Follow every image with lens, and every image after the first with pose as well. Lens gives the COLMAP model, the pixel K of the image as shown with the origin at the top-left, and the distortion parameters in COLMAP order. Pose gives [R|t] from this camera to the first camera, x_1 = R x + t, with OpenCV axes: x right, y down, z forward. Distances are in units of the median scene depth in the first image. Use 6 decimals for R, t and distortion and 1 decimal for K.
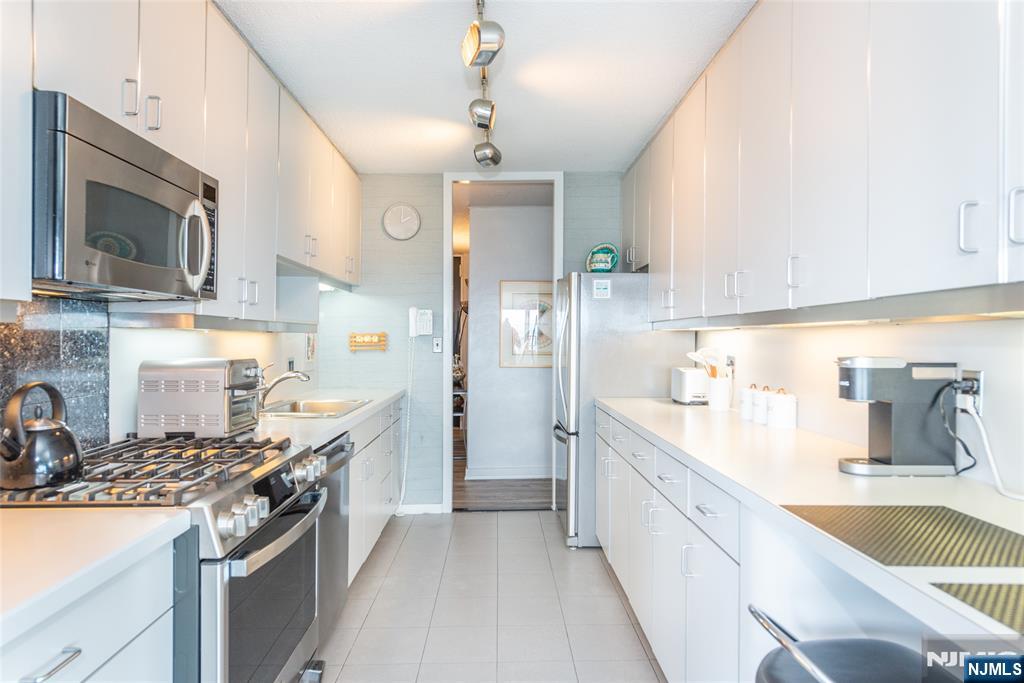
lens RADIAL K [[638.2, 0, 512.5], [0, 638.2, 340.7], [0, 0, 1]] dist [0.003648, -0.006023]
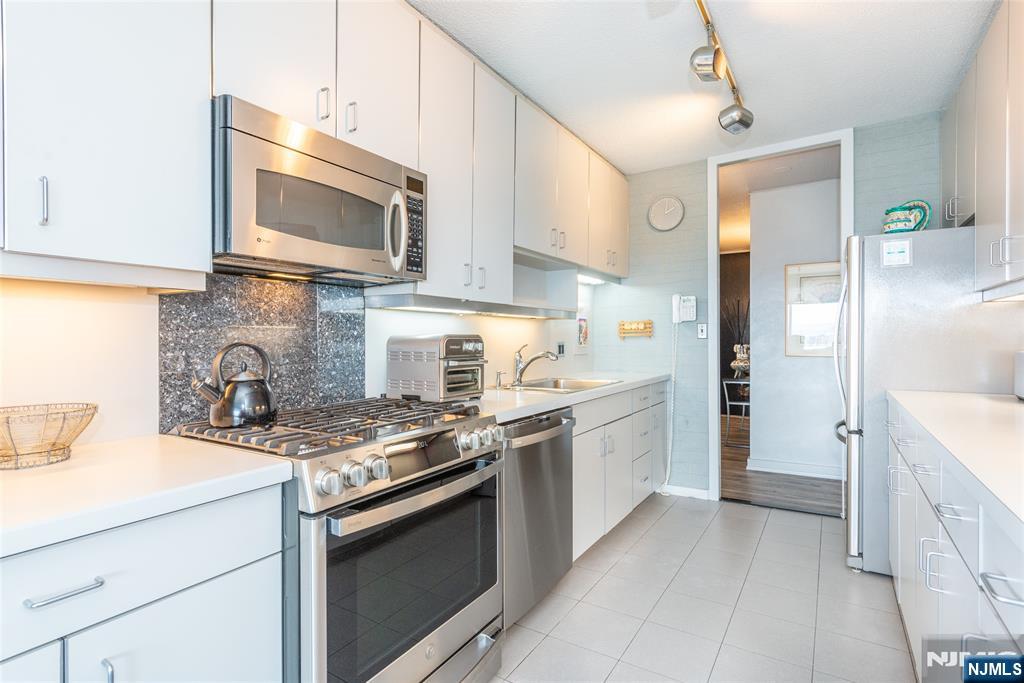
lens RADIAL K [[506.2, 0, 508.1], [0, 506.2, 340.1], [0, 0, 1]] dist [0.006422, -0.004606]
pose [[0.823319, -0.005582, -0.567552, 0.101061], [0.003407, 0.999982, -0.004893, 0.029104], [0.567569, 0.002095, 0.823323, 0.207789]]
